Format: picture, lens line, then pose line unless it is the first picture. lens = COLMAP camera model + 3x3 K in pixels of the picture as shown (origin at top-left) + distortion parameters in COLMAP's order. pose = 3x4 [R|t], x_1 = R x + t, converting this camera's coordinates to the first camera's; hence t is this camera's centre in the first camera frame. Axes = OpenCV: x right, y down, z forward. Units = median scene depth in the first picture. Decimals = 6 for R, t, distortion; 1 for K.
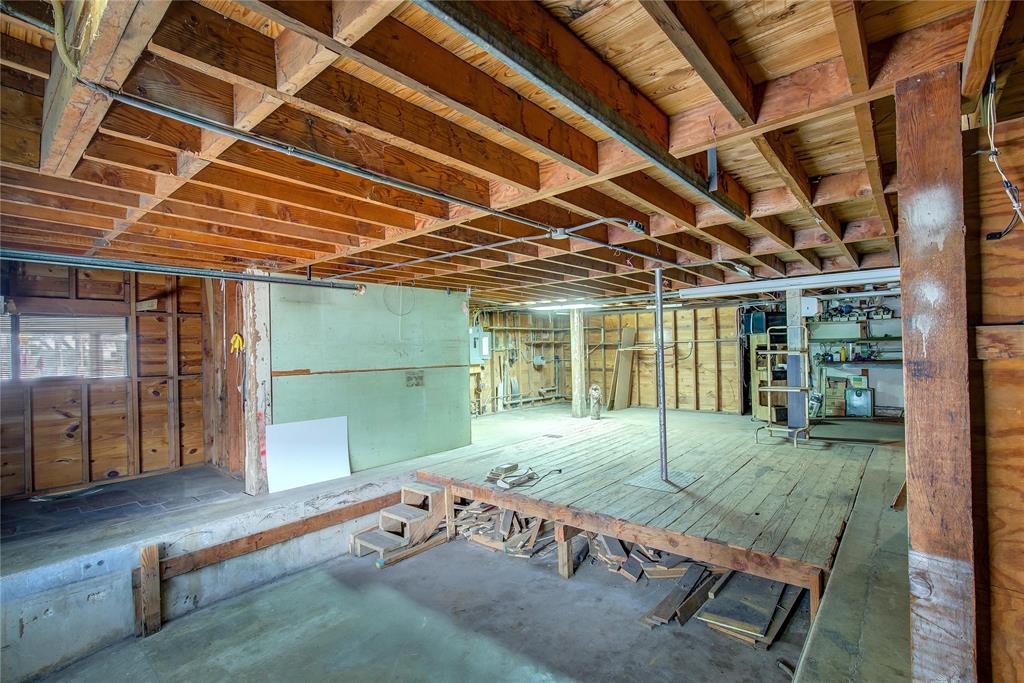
lens RADIAL K [[466.5, 0, 516.6], [0, 466.5, 344.6], [0, 0, 1]] dist [-0.001424, 0.000481]
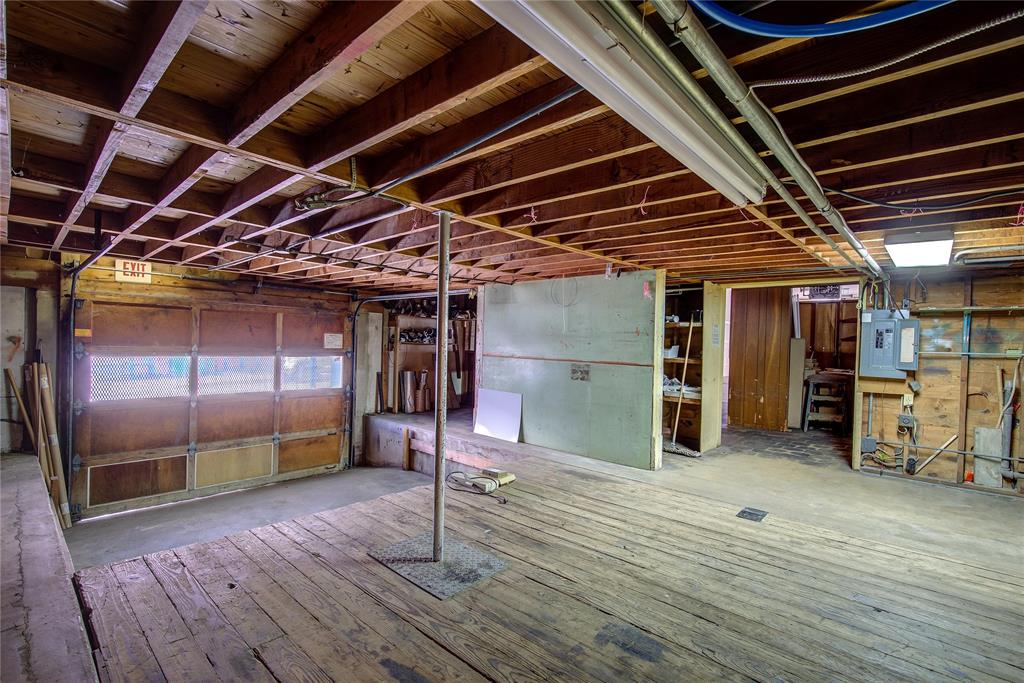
lens RADIAL K [[466.5, 0, 516.9], [0, 466.5, 344.5], [0, 0, 1]] dist [-0.001424, 0.000481]
pose [[-0.038866, 0.025107, -0.998929, 0.810349], [-0.017518, 0.999514, 0.025803, -0.006240], [0.999091, 0.018502, -0.038407, 0.997772]]
